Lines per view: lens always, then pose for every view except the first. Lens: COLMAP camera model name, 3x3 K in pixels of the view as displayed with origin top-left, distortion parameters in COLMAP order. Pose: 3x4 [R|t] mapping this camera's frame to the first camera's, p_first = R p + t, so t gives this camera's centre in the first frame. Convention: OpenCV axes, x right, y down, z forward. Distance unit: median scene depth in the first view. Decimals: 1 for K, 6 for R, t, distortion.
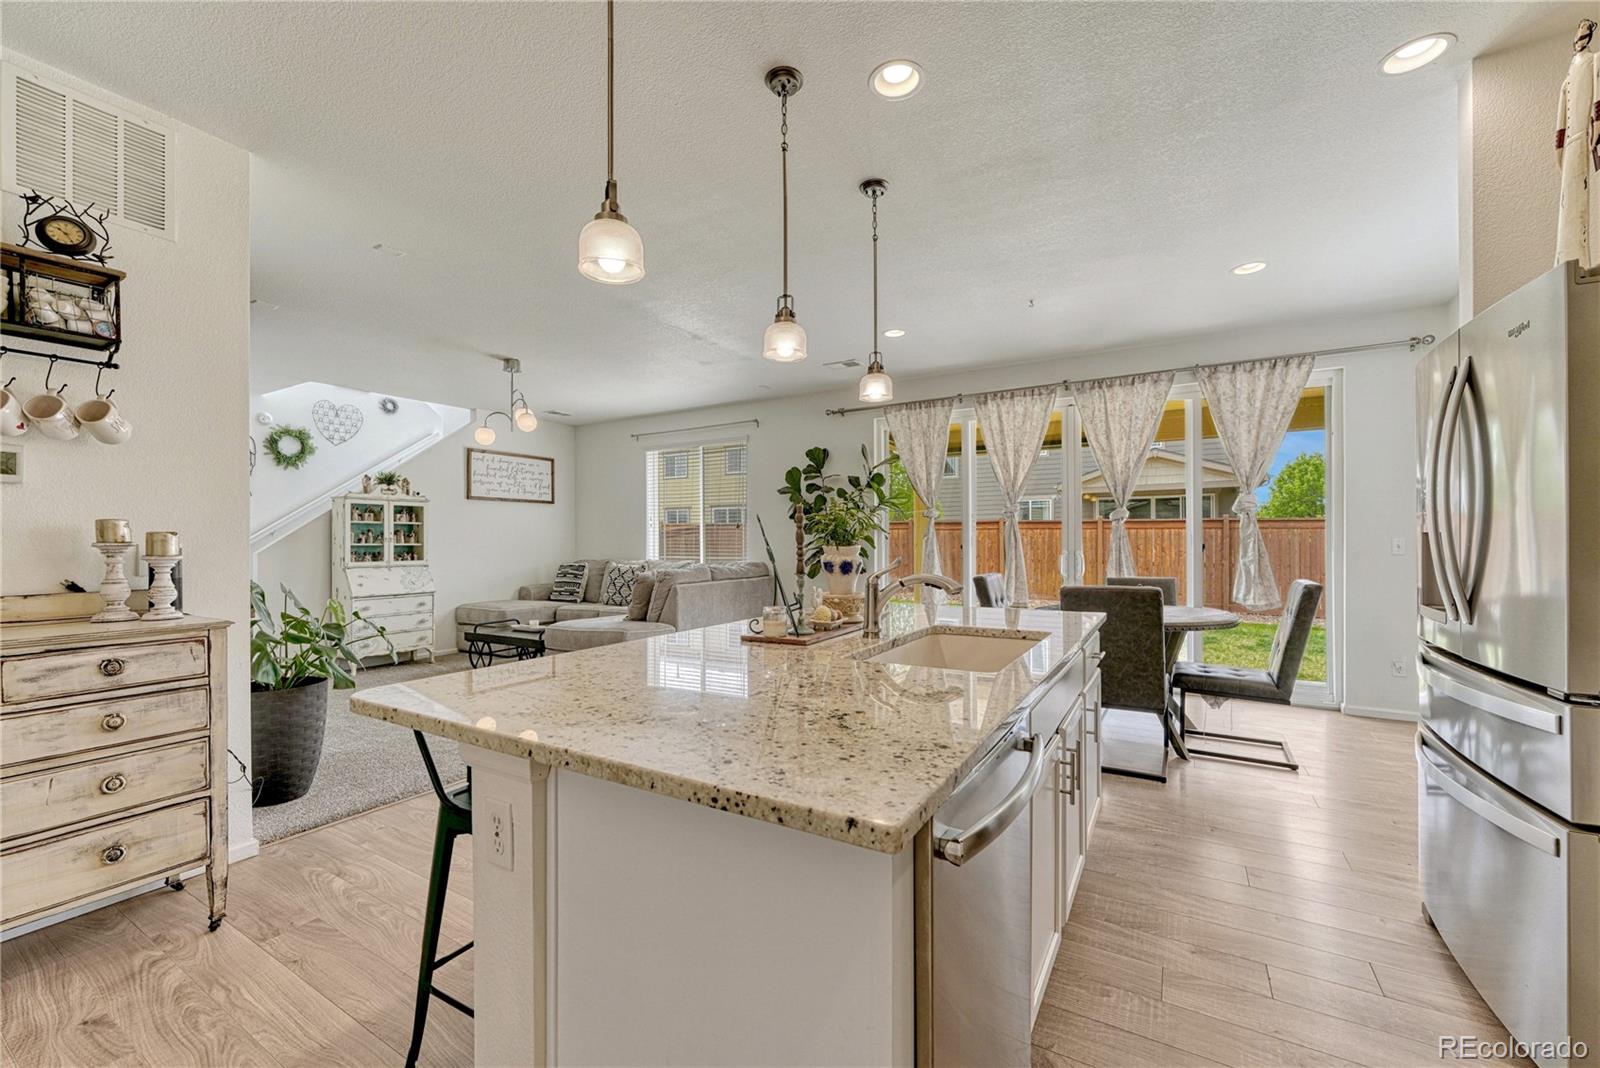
lens RADIAL K [[638.3, 0, 805.2], [0, 638.3, 544.9], [0, 0, 1]] dist [0.000913, 0.002083]
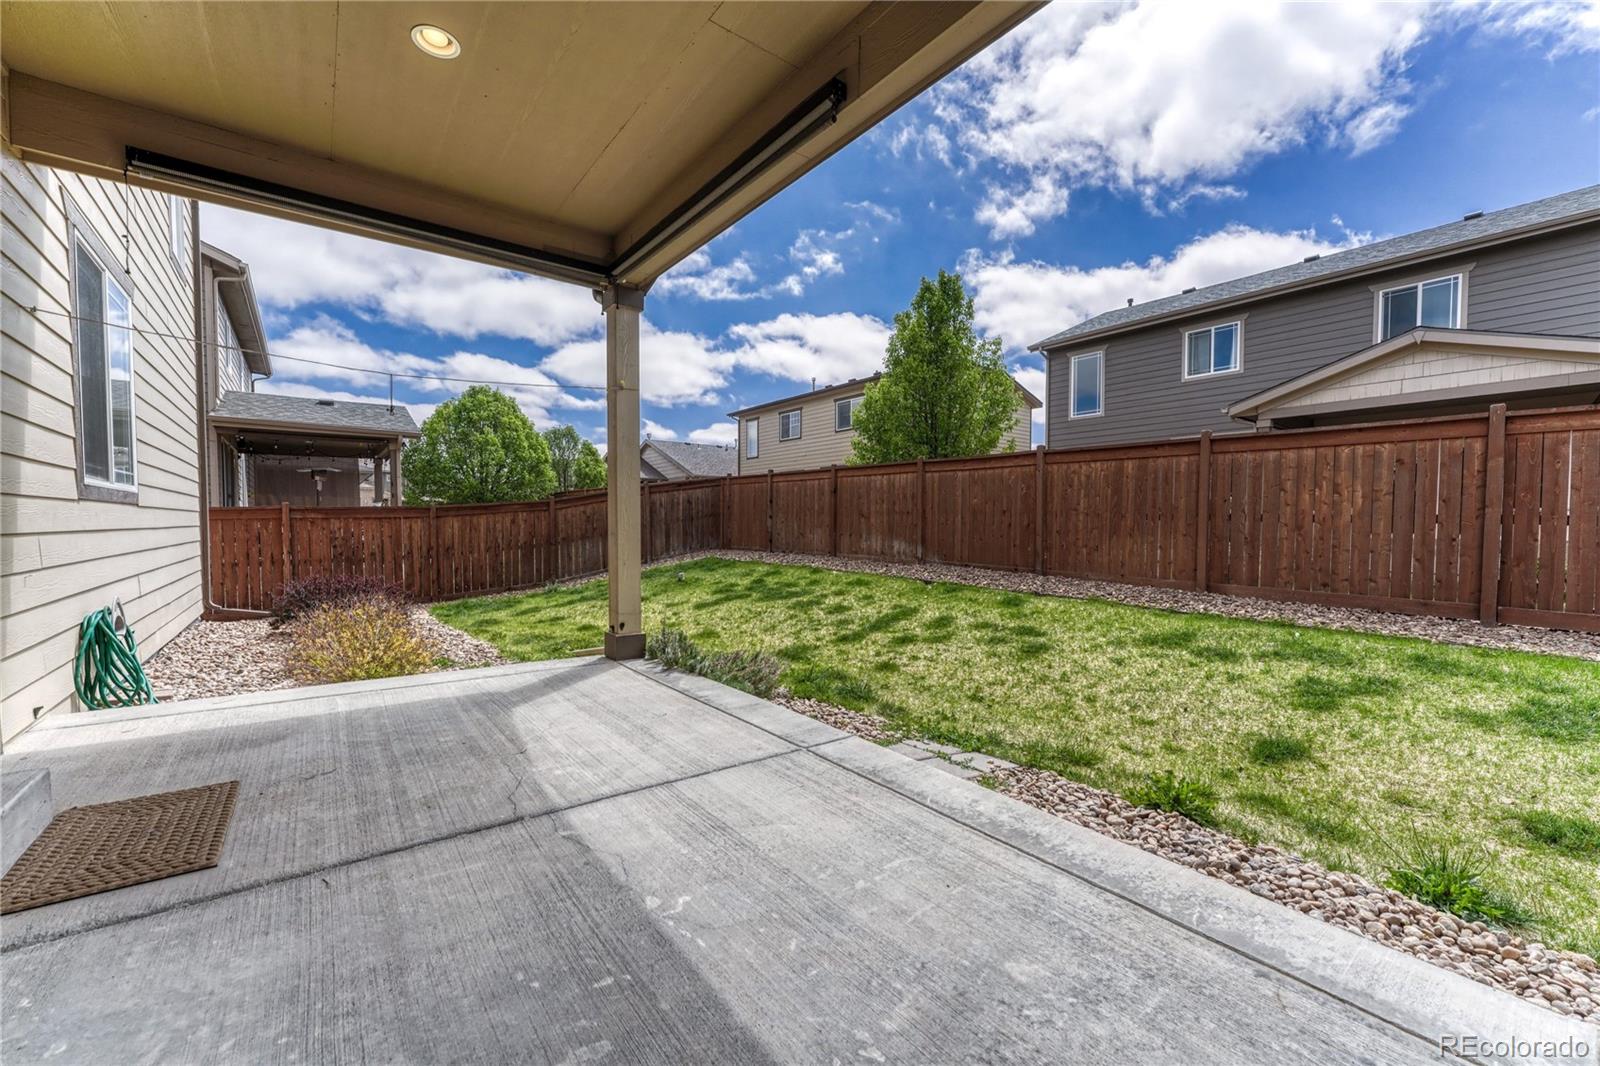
lens RADIAL K [[638.3, 0, 799.8], [0, 638.3, 525.4], [0, 0, 1]] dist [0.000913, 0.002083]
pose [[0.926709, 0.008308, -0.375688, 0.816768], [-0.008380, 0.999964, 0.001441, 0.086504], [0.375686, 0.001813, 0.926745, 0.874462]]
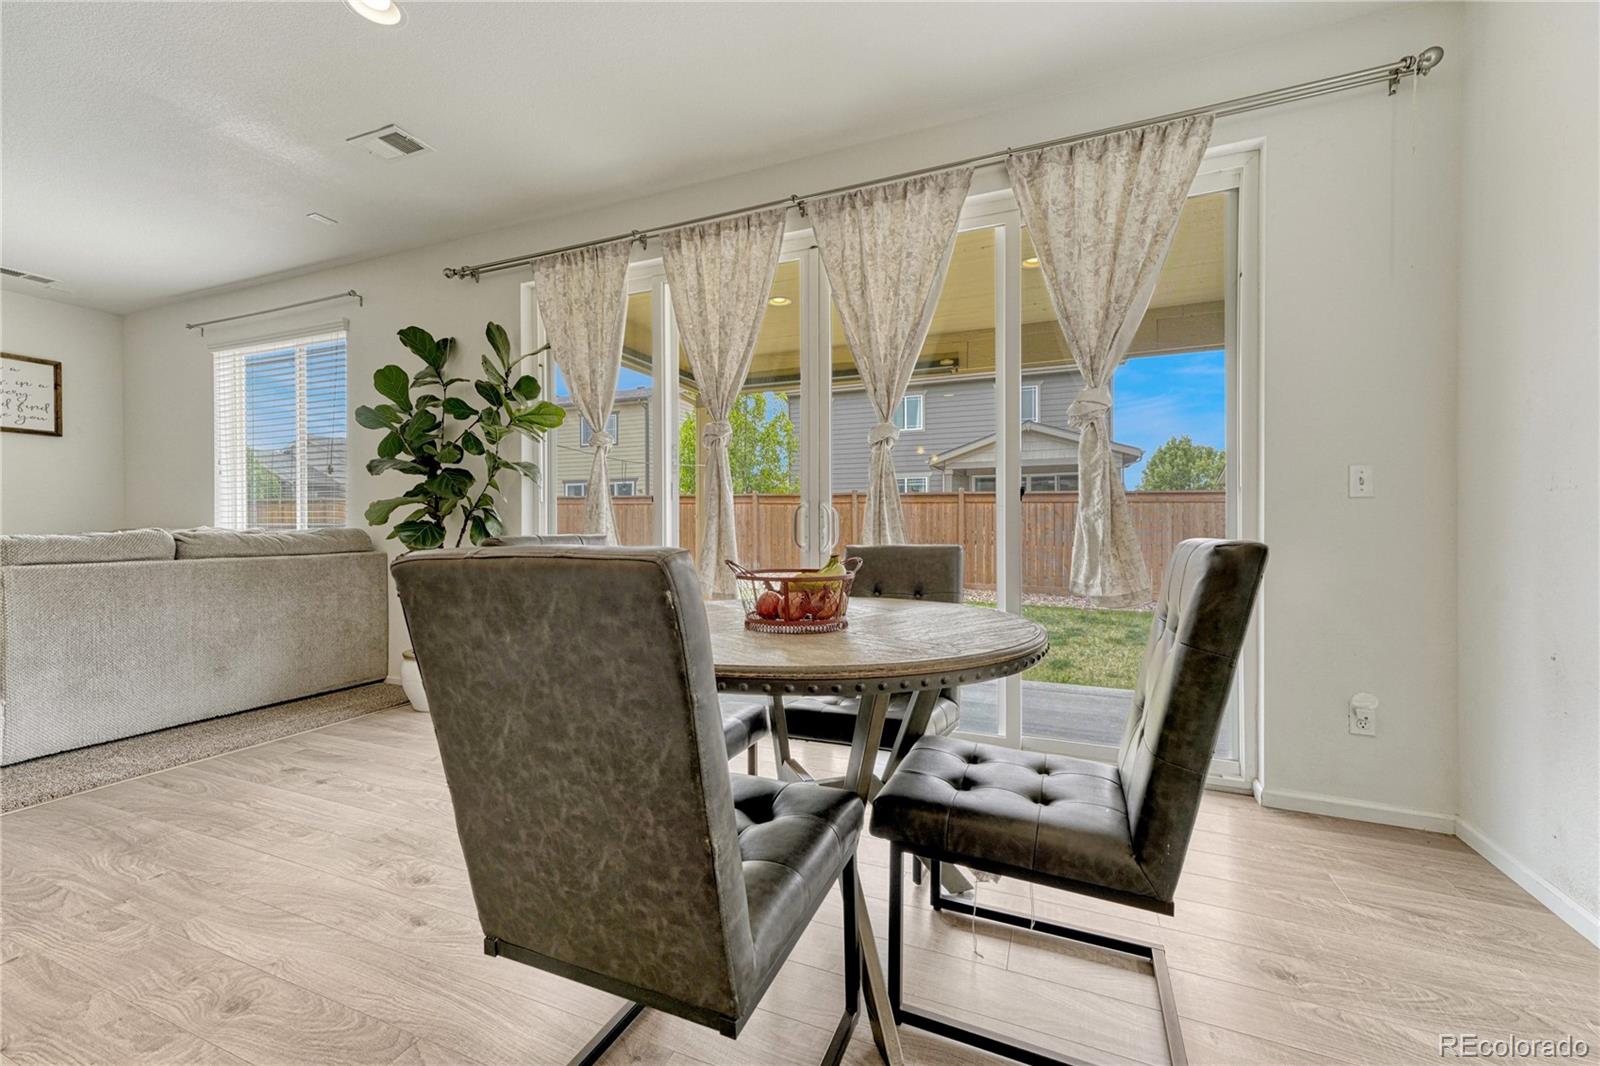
lens RADIAL K [[638.3, 0, 794.2], [0, 638.3, 529.1], [0, 0, 1]] dist [0.000913, 0.002083]
pose [[0.991790, 0.003815, 0.127819, 0.292665], [-0.003536, 0.999991, -0.002411, 0.030953], [-0.127827, 0.001939, 0.991795, 0.391079]]
